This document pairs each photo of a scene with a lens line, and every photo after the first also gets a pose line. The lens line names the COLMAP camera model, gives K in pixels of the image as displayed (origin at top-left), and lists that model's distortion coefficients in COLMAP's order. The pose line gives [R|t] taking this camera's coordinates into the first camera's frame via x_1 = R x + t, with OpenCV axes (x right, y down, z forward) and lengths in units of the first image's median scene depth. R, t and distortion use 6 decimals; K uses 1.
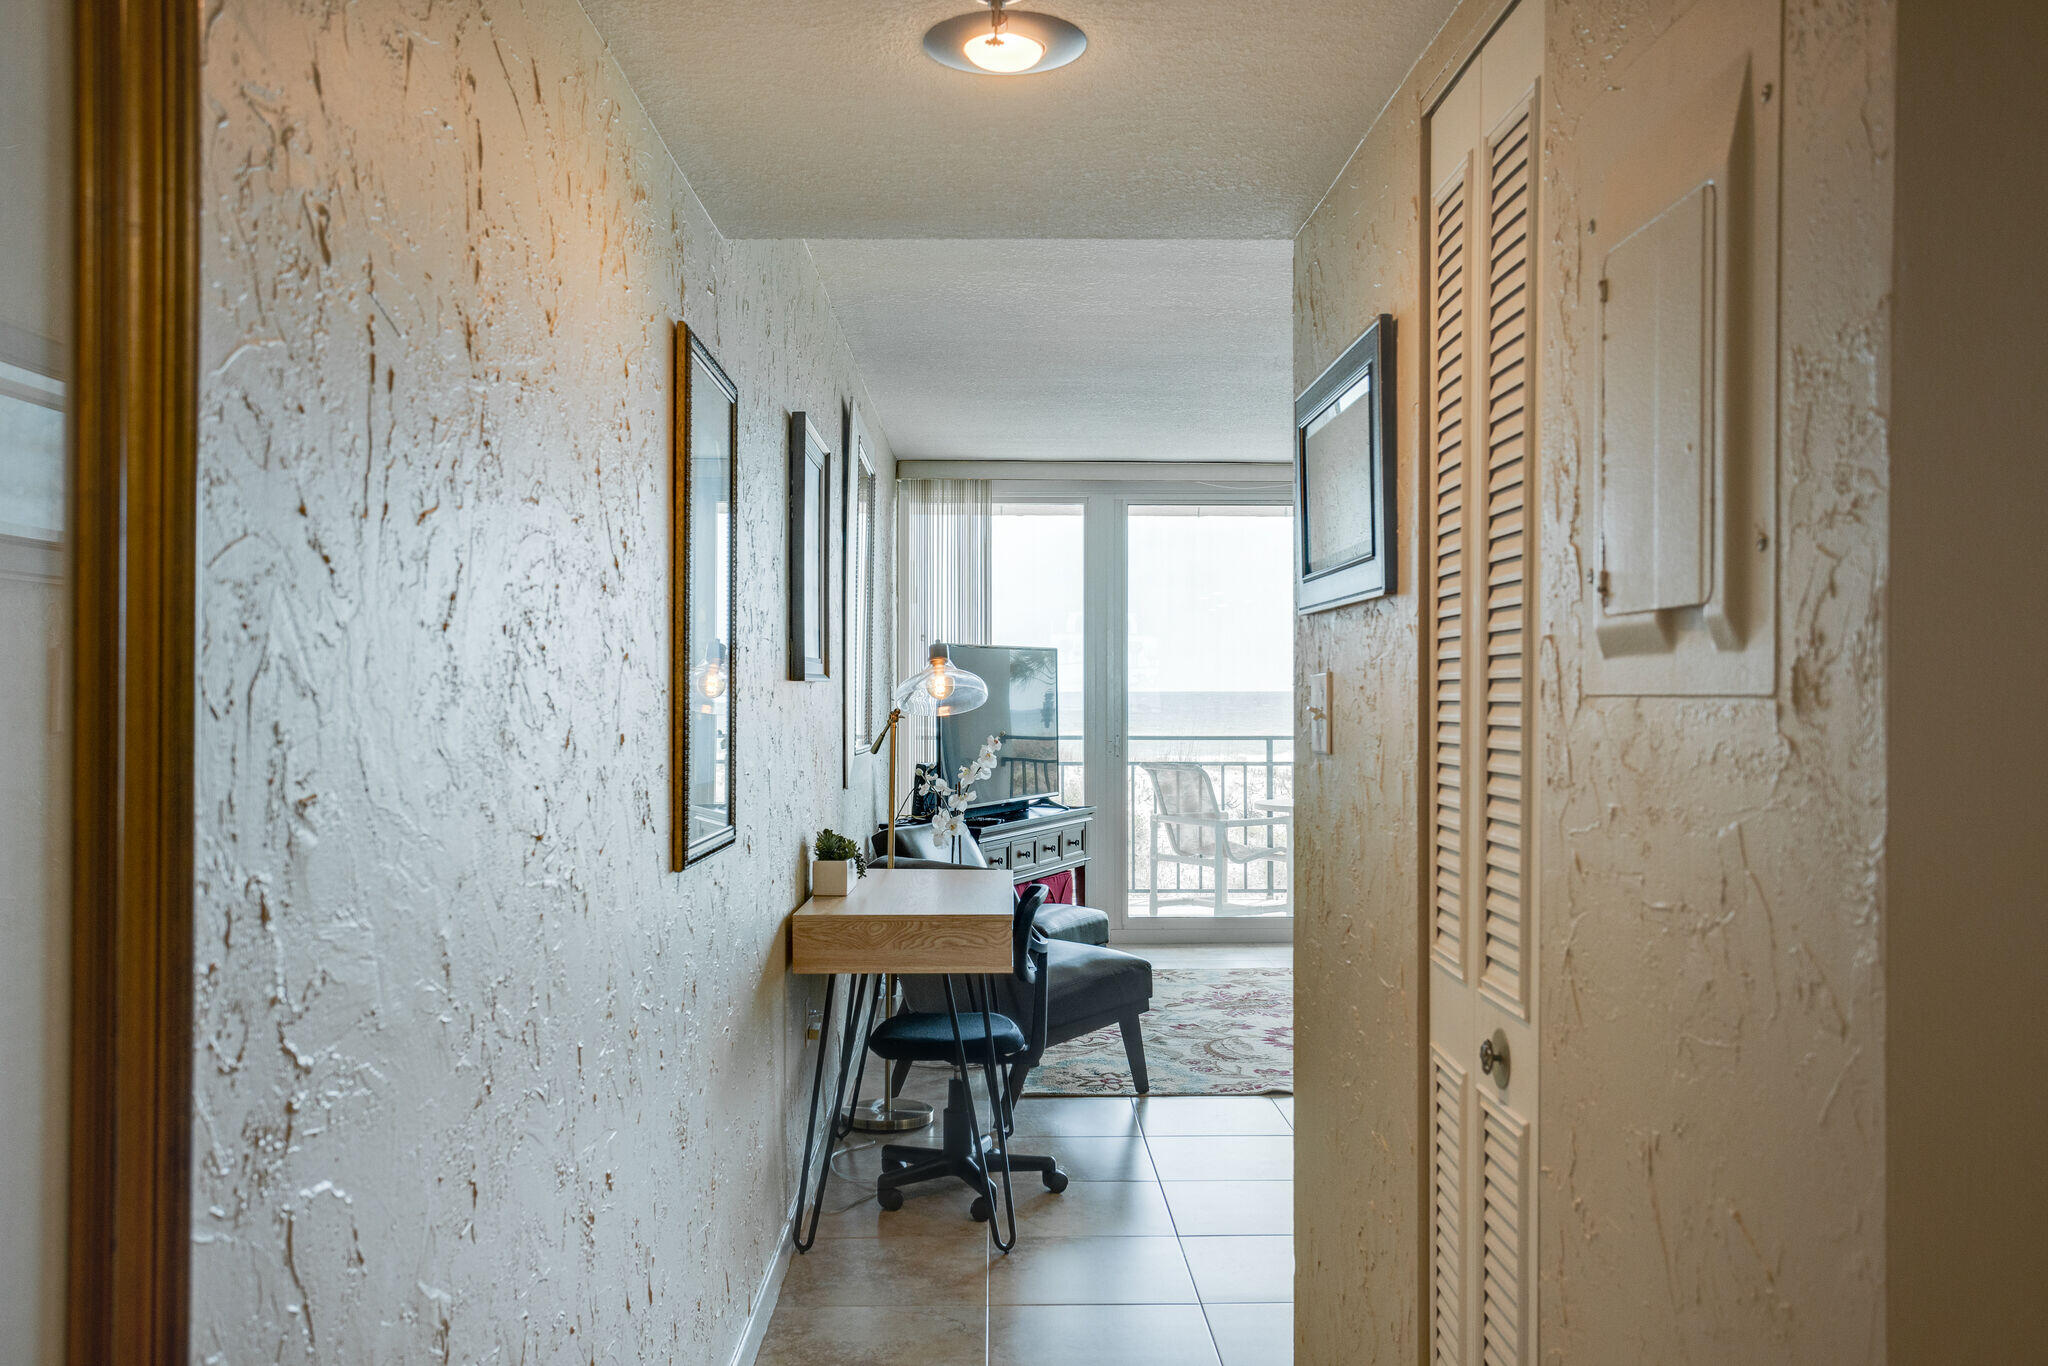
lens RADIAL K [[1835.8, 0, 1011.5], [0, 1835.8, 673.8], [0, 0, 1]] dist [-0.007035, 0.050591]
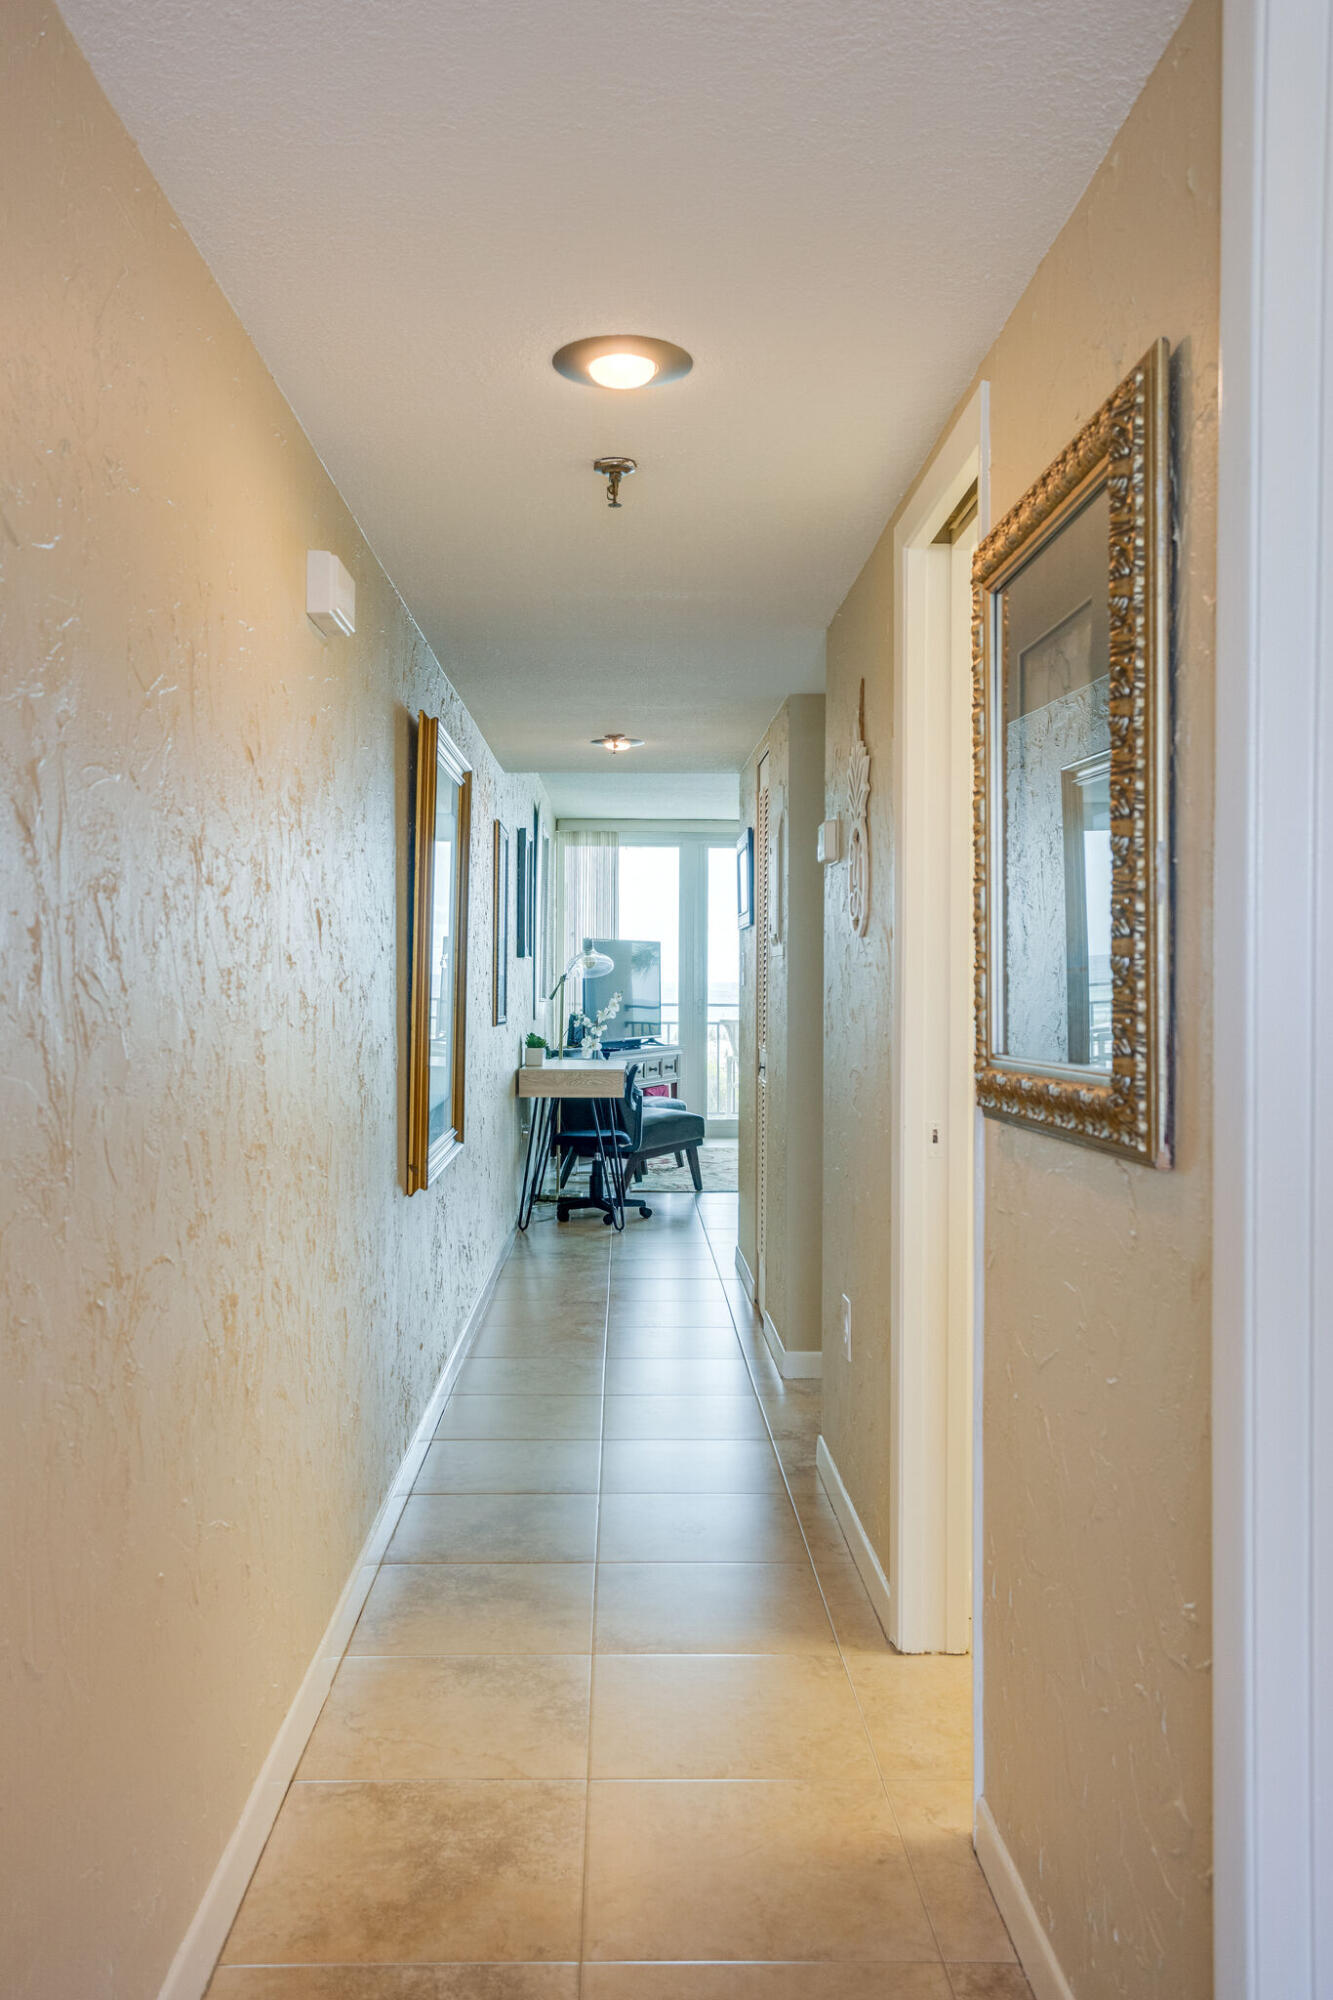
lens RADIAL K [[1792.8, 0, 668.9], [0, 1792.8, 998.3], [0, 0, 1]] dist [-0.007035, 0.050591]
pose [[0.999855, 0.007346, 0.015394, 0.011627], [-0.007634, 0.999795, 0.018763, 0.006619], [-0.015253, -0.018878, 0.999705, -0.625920]]
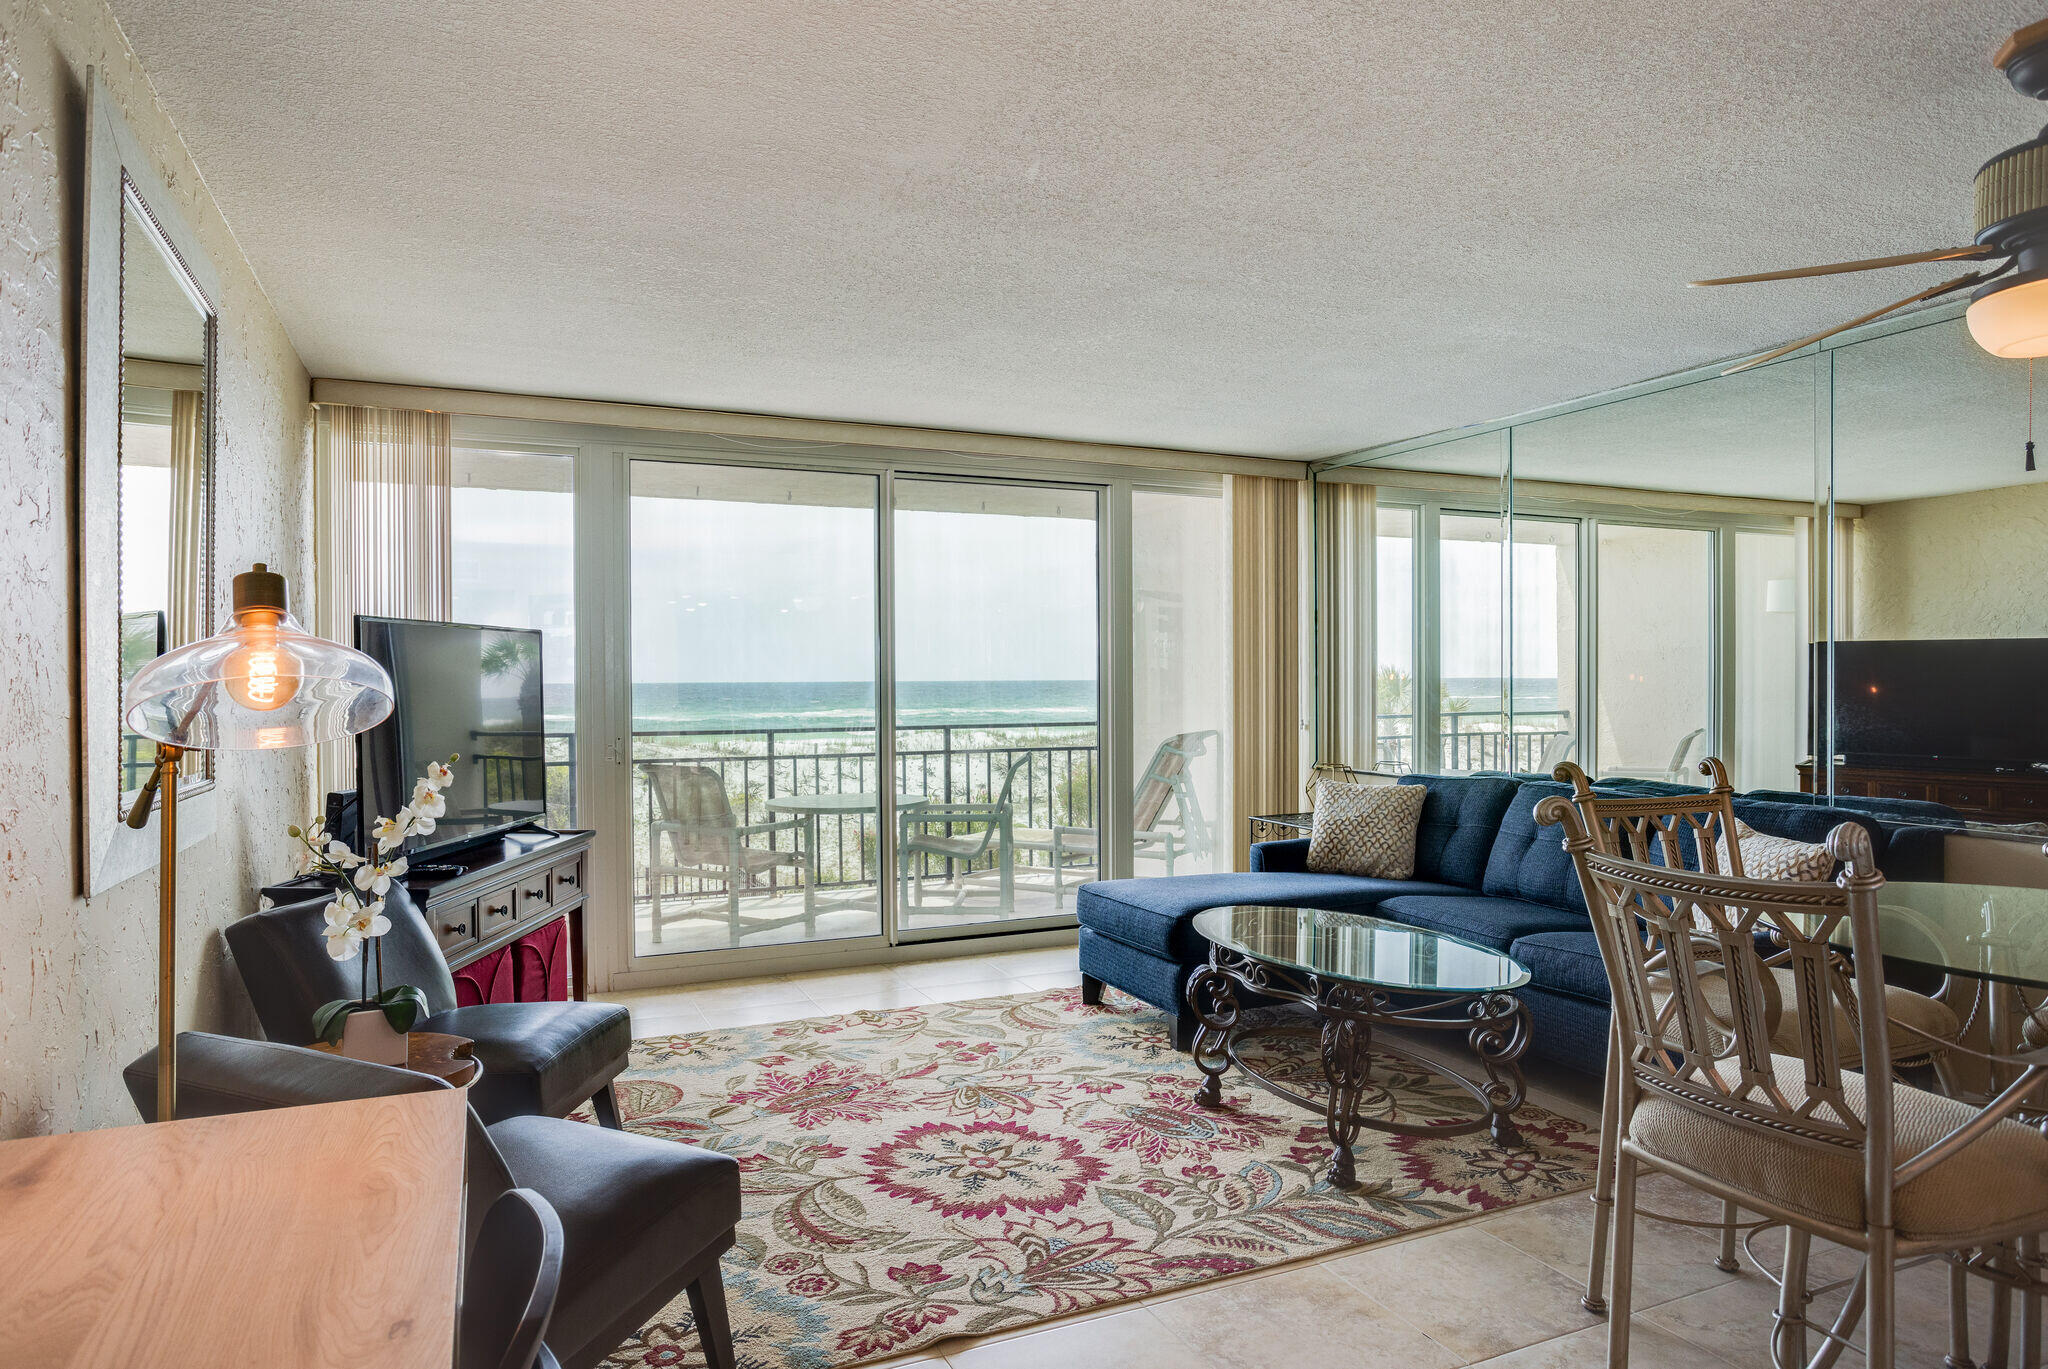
lens RADIAL K [[1280.4, 0, 1027.8], [0, 1280.4, 690.1], [0, 0, 1]] dist [-0.023249, 0.001516]
pose [[0.921360, -0.009207, 0.388600, 0.005311], [0.003313, 0.999869, 0.015835, 0.004441], [-0.388695, -0.013302, 0.921270, 0.509030]]
